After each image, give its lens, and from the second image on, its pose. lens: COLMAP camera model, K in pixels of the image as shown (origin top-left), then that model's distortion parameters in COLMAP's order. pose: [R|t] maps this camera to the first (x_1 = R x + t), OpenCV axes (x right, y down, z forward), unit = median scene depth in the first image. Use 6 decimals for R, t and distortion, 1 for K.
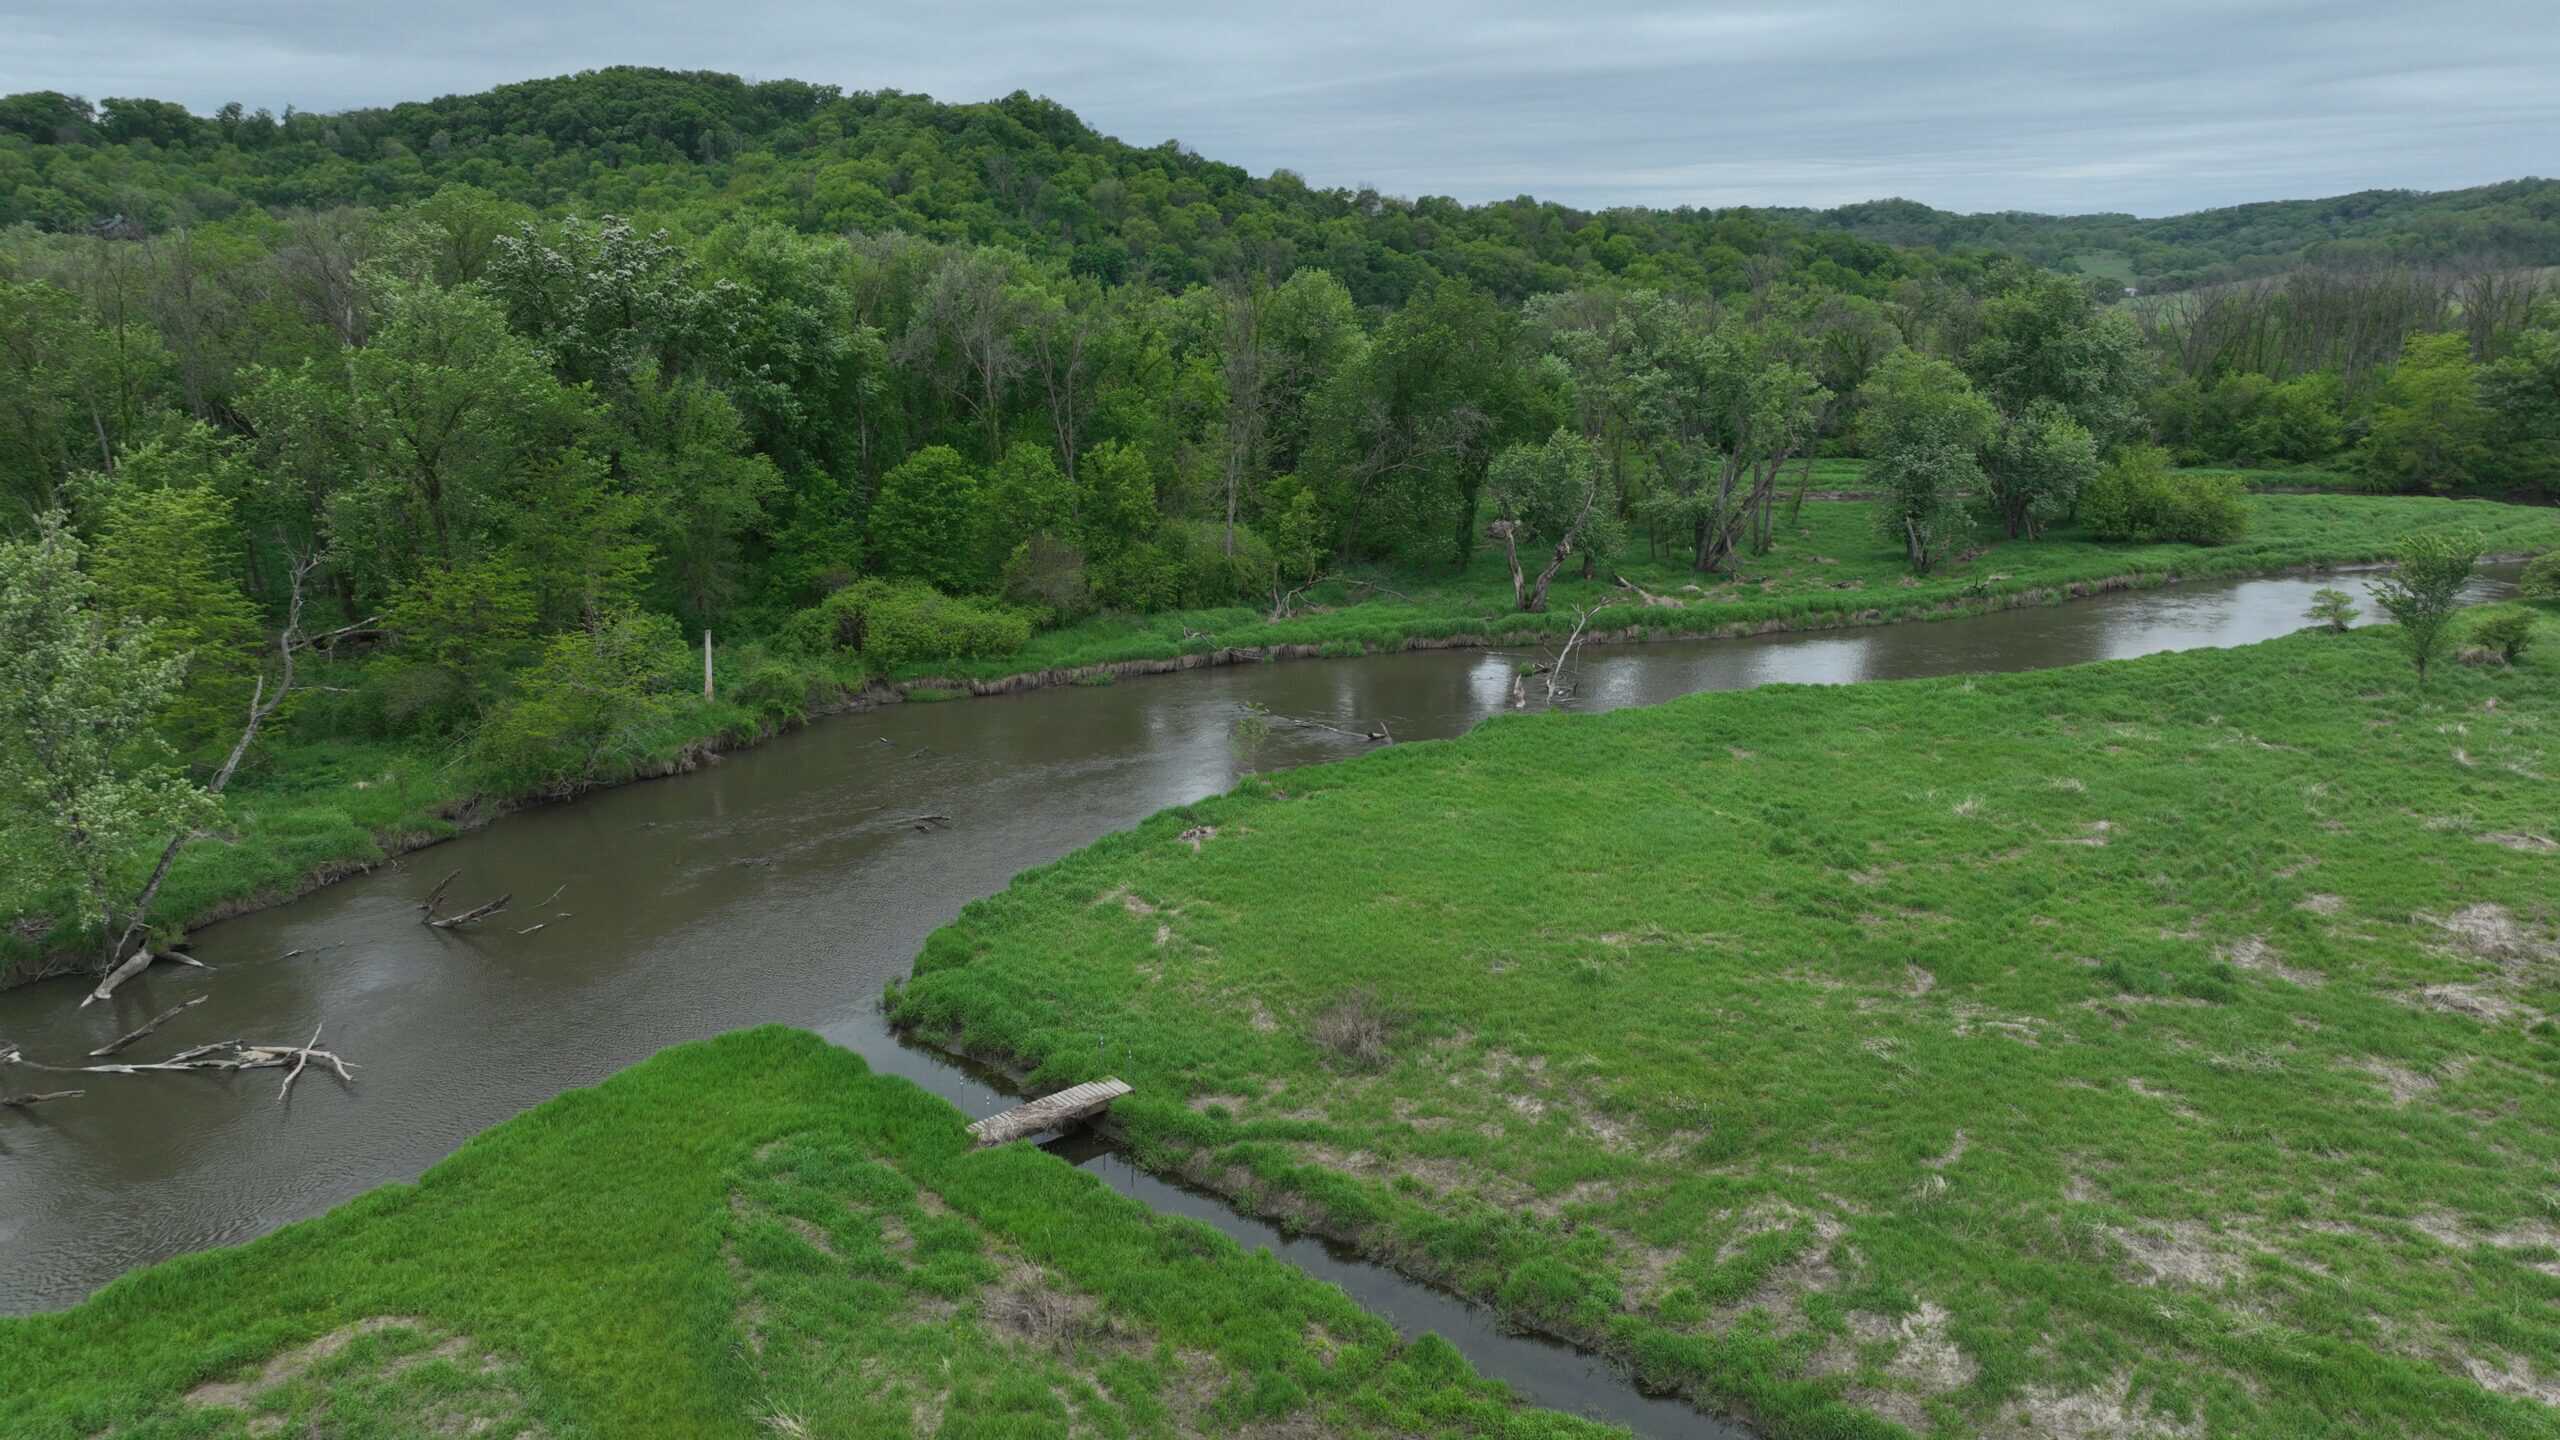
lens RADIAL K [[1811.7, 0, 1293.2], [0, 1811.7, 710.1], [0, 0, 1]] dist [0.000053, 0.024104]
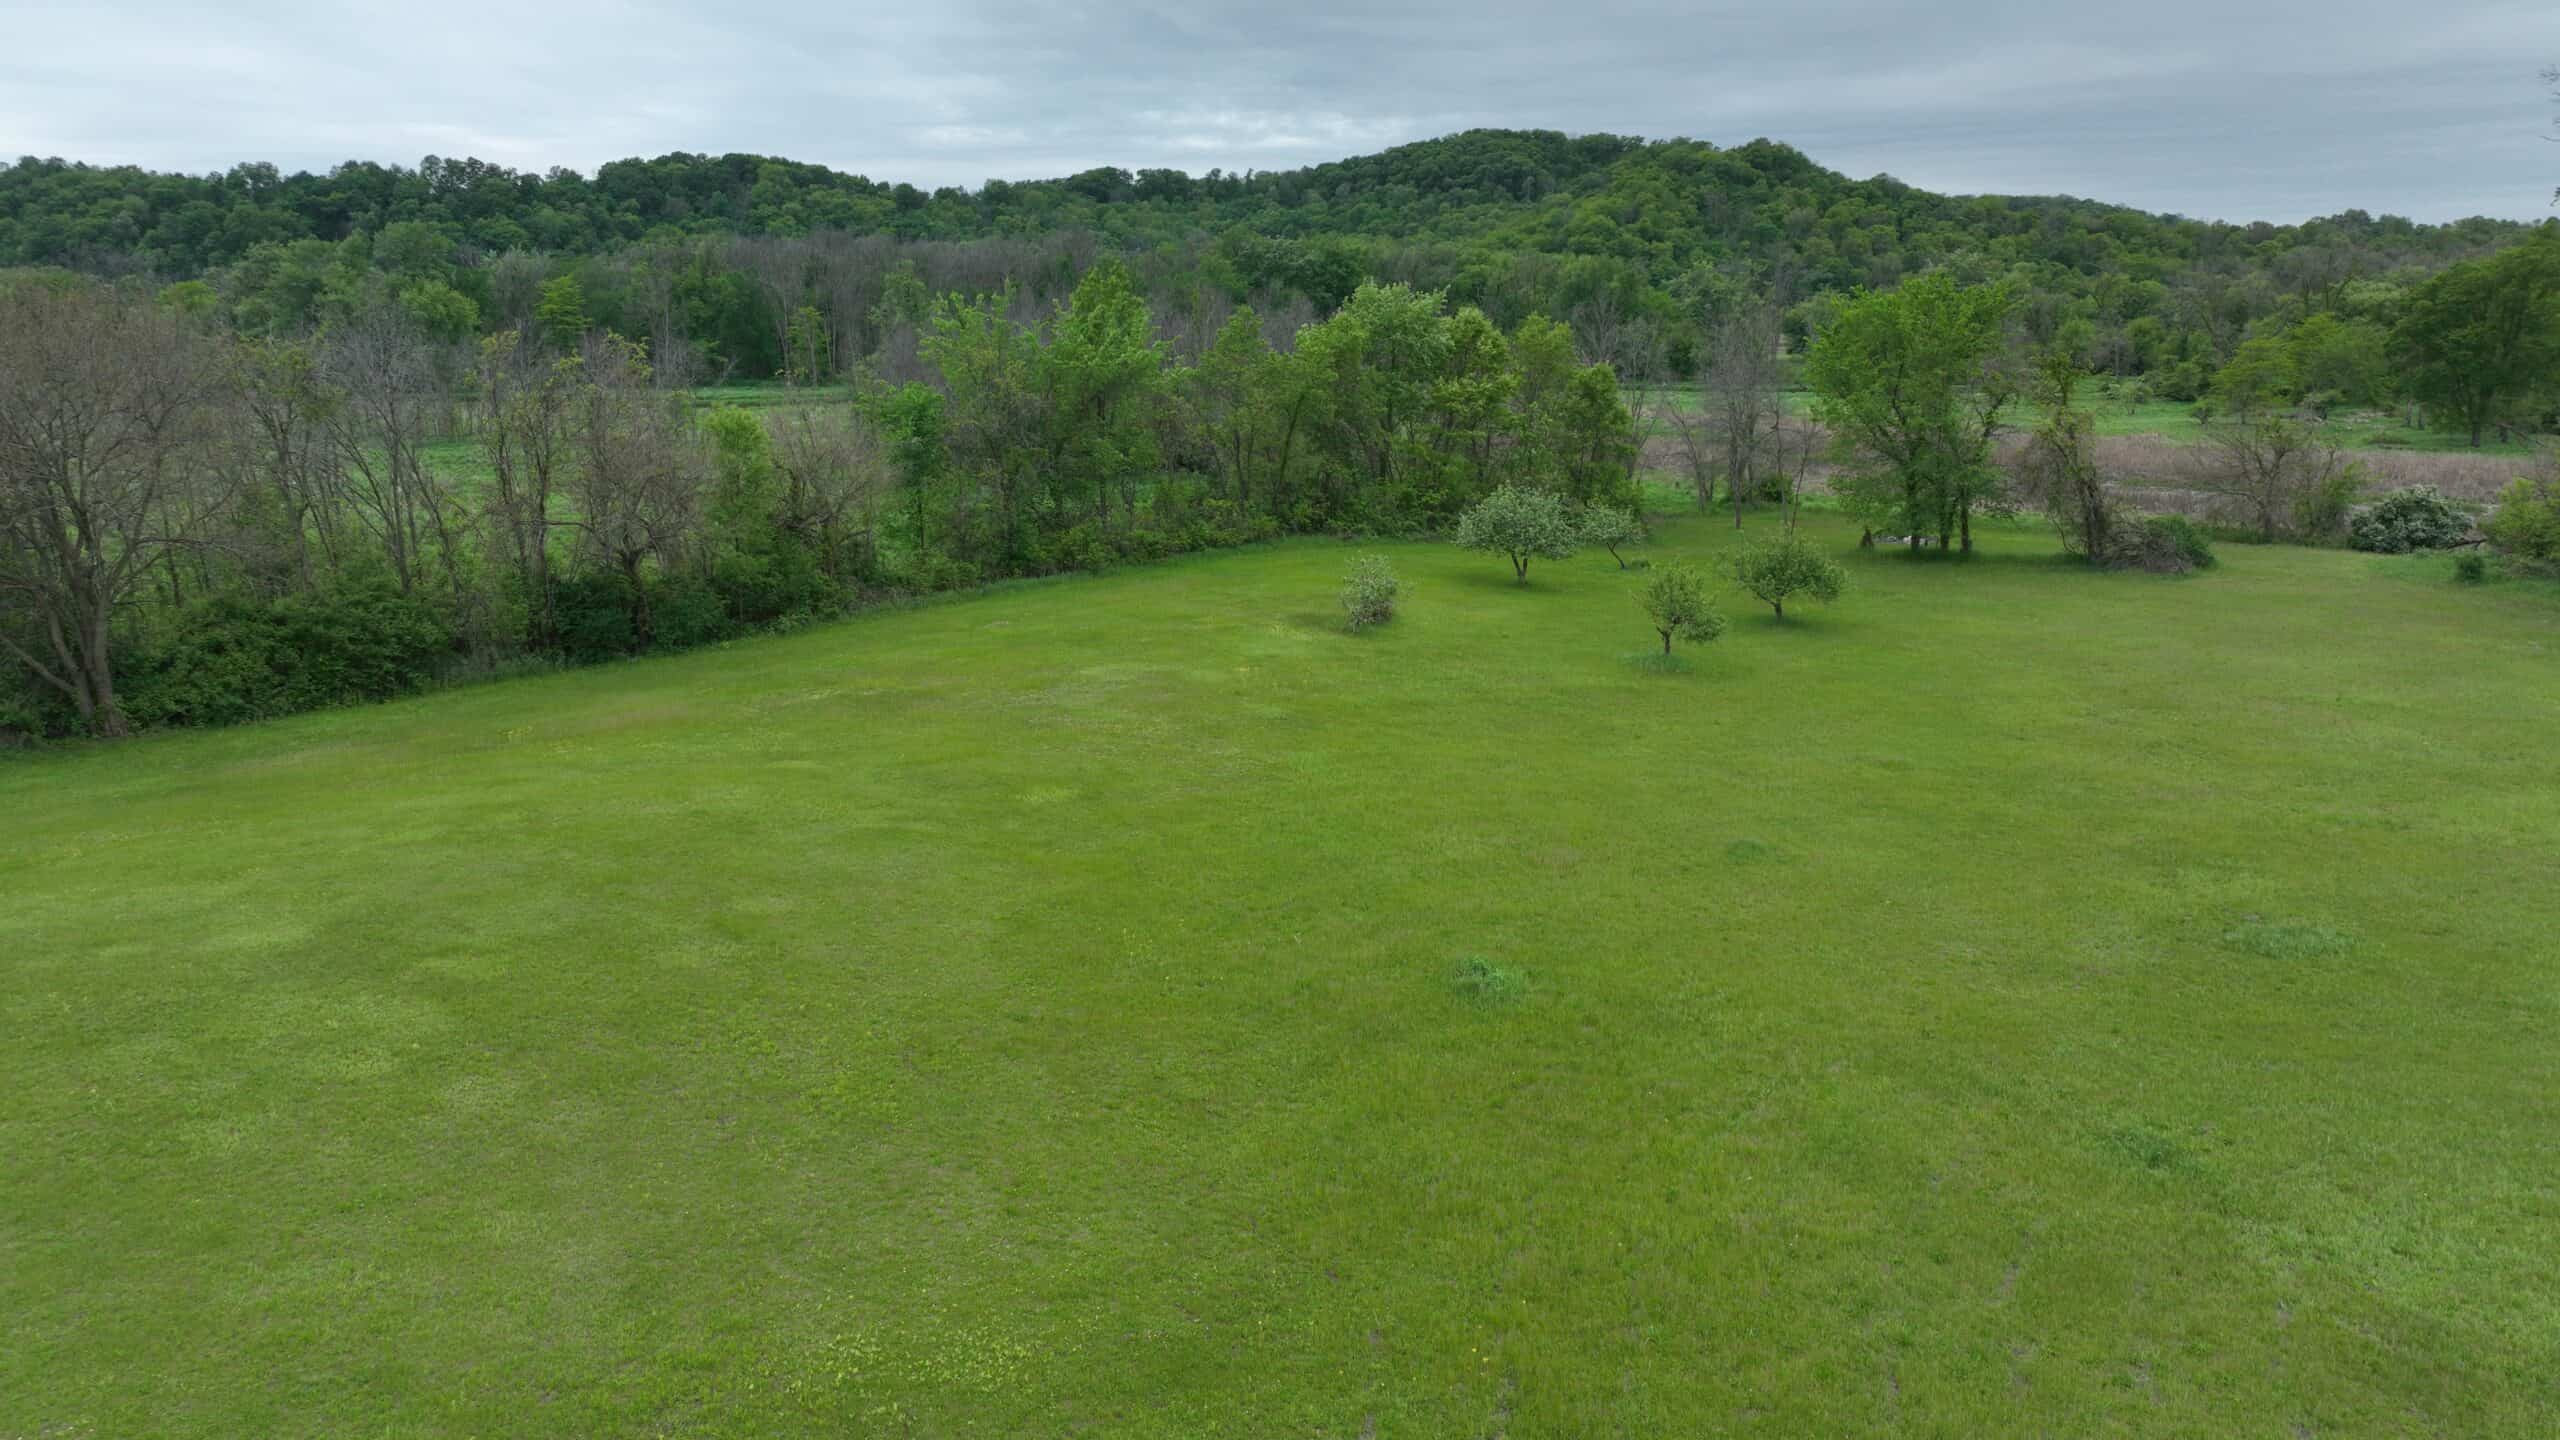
lens RADIAL K [[1811.7, 0, 1277.8], [0, 1811.7, 722.0], [0, 0, 1]] dist [0.000053, 0.024104]
pose [[0.885516, 0.106694, -0.452193, 0.148074], [-0.110675, 0.993699, 0.017729, 0.065615], [0.451235, 0.034347, 0.891744, -0.226484]]
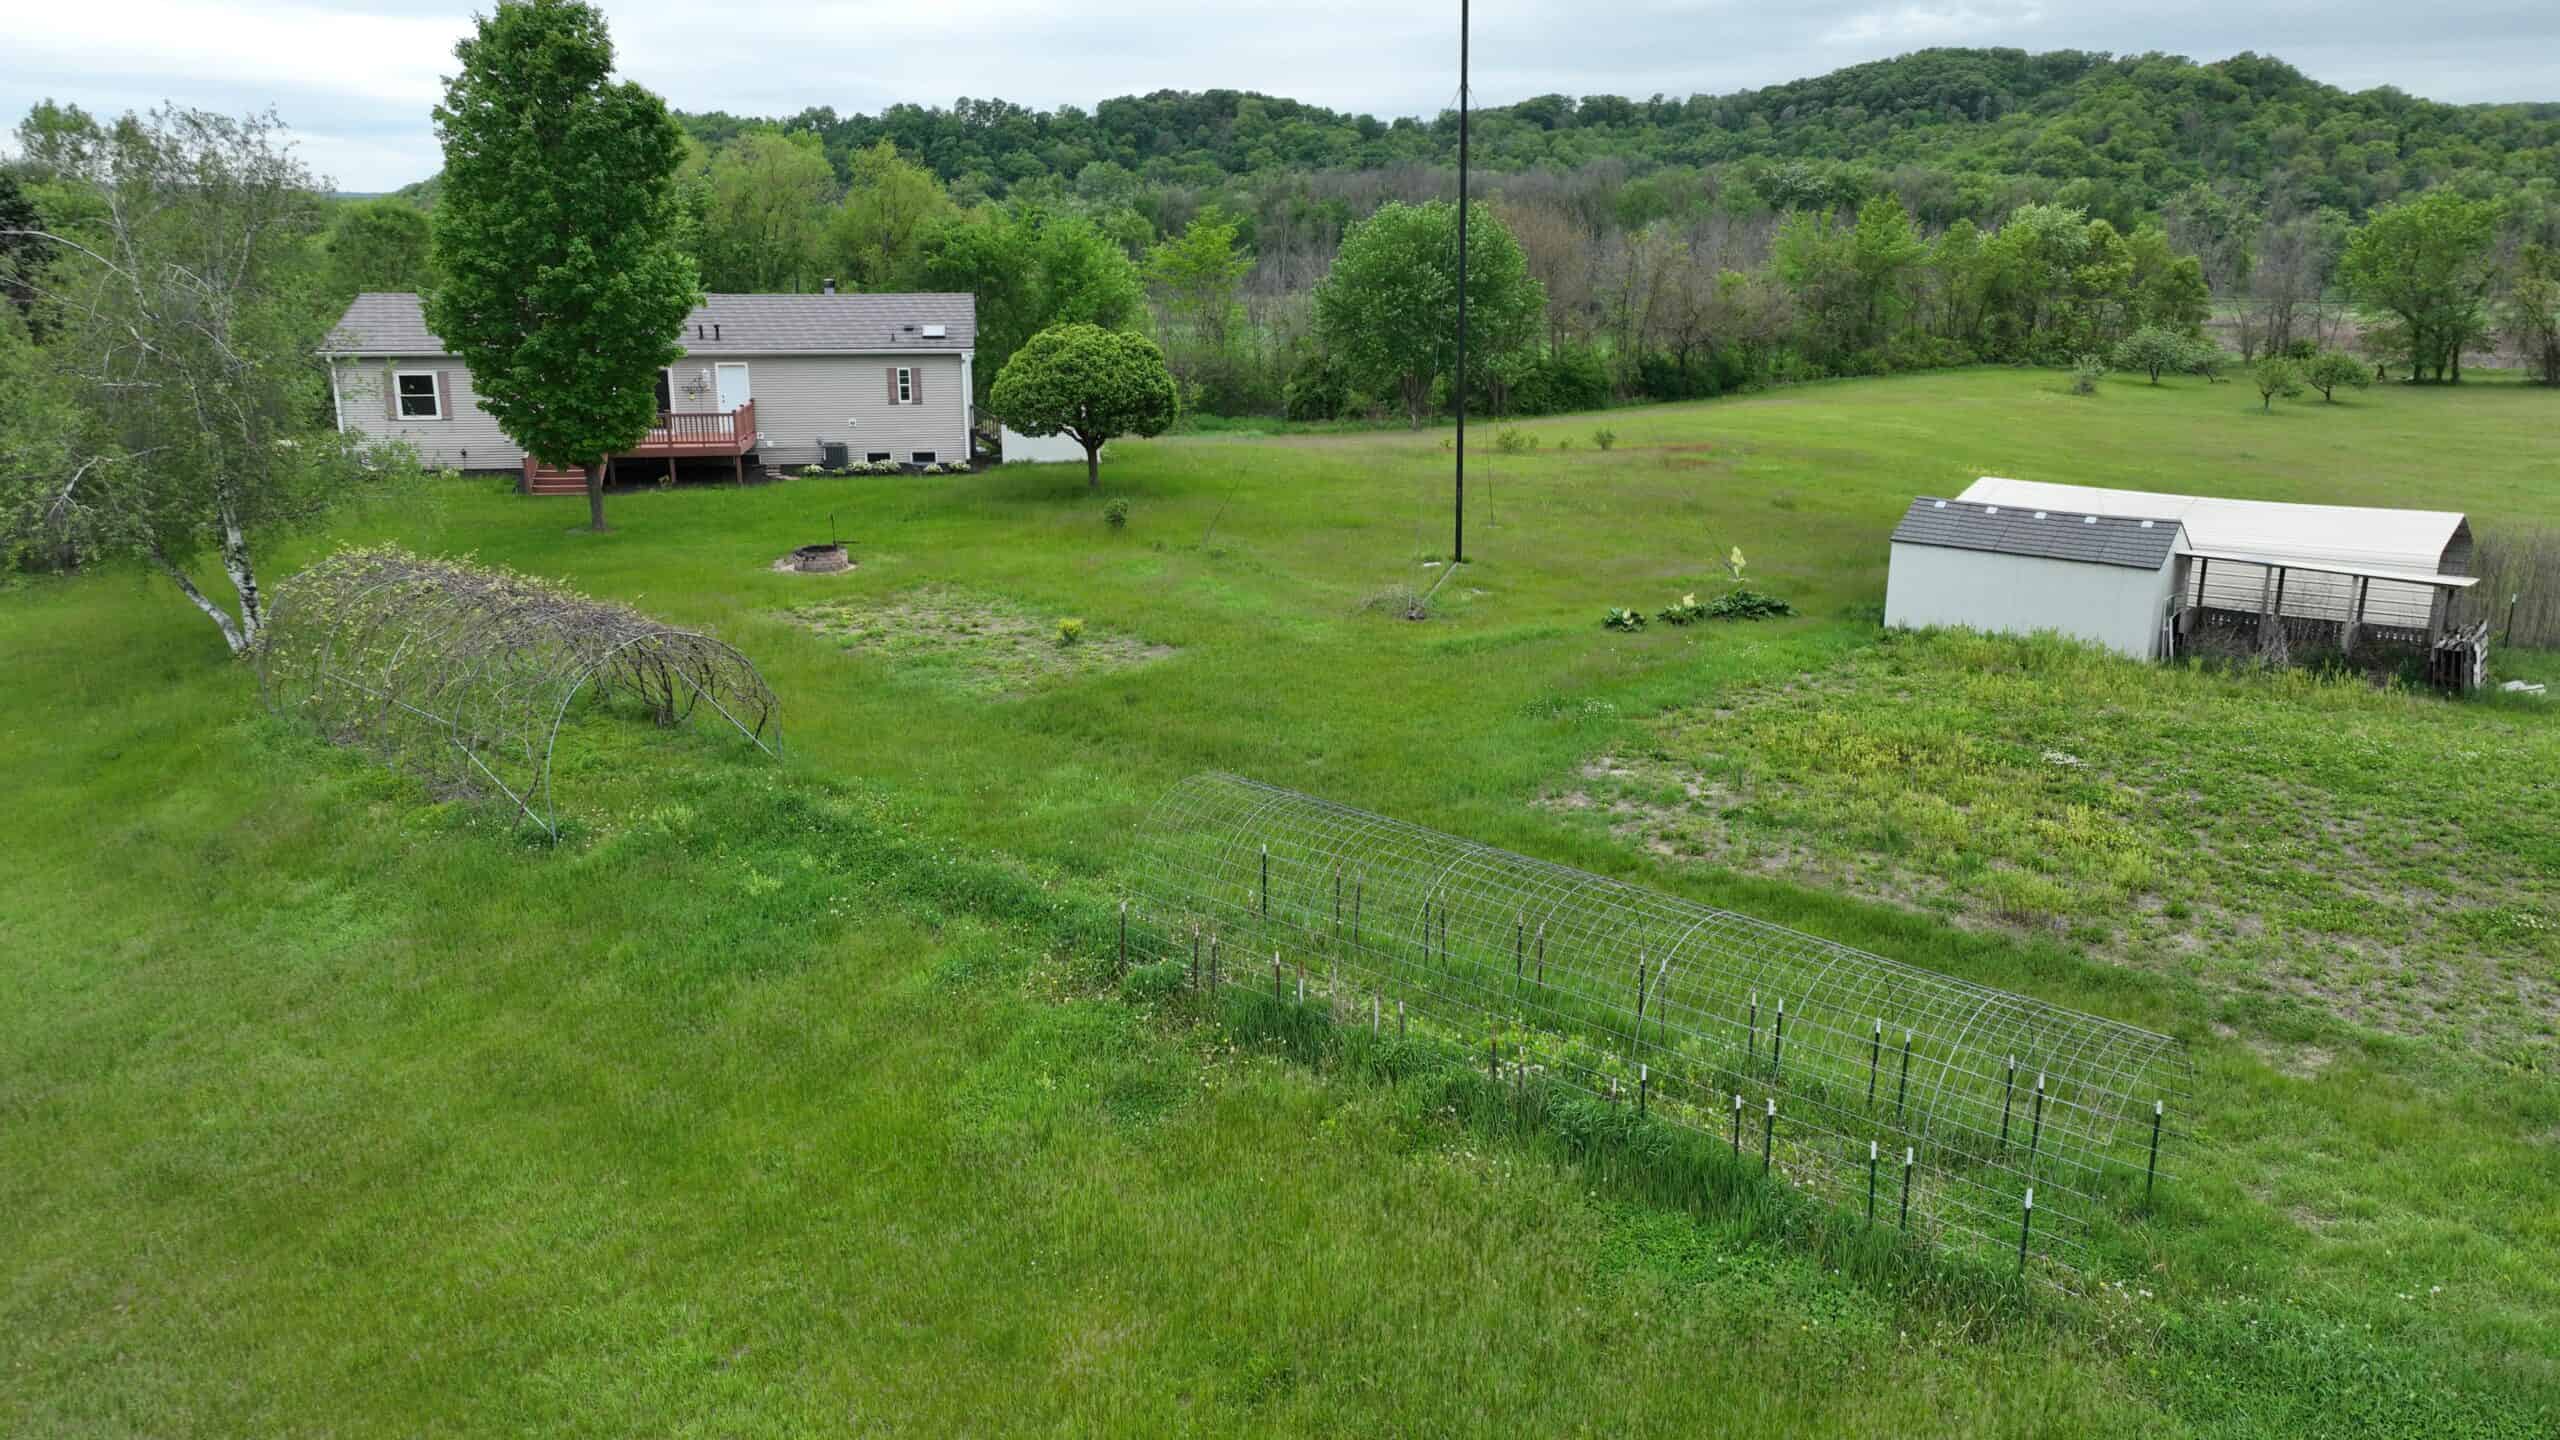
lens RADIAL K [[1811.7, 0, 1273.8], [0, 1811.7, 702.7], [0, 0, 1]] dist [0.000053, 0.024104]
pose [[0.767516, 0.162290, -0.620147, 0.159532], [-0.149292, 0.986074, 0.073282, 0.086077], [0.623403, 0.036339, 0.781056, -0.307509]]
